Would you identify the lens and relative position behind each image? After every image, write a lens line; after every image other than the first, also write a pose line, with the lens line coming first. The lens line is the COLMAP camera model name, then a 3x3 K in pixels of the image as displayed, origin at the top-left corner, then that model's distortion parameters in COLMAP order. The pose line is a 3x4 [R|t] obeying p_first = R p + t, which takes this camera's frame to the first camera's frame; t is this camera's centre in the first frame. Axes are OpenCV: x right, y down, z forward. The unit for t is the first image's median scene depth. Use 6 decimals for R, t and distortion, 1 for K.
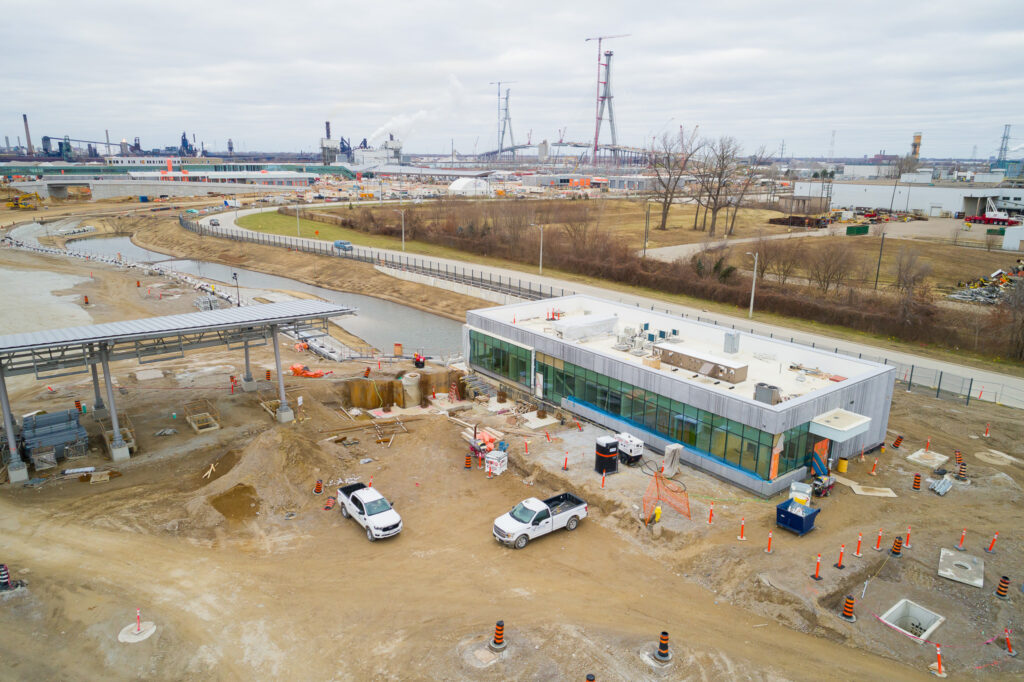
lens RADIAL K [[680.9, 0, 510.5], [0, 680.9, 374.5], [0, 0, 1]] dist [-0.000112, 0.003240]
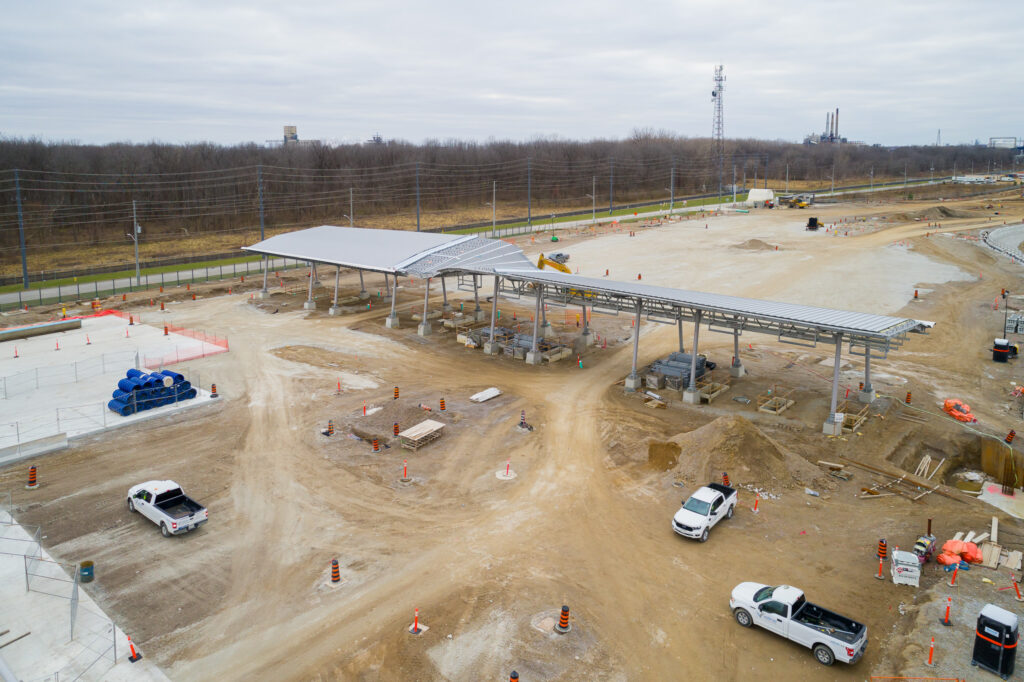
lens RADIAL K [[716.0, 0, 512.8], [0, 716.0, 317.7], [0, 0, 1]] dist [-0.001382, -0.000053]
pose [[0.215617, 0.213527, -0.952846, 0.375137], [-0.290243, 0.945711, 0.146250, -0.078067], [0.932346, 0.245023, 0.265886, 0.217077]]
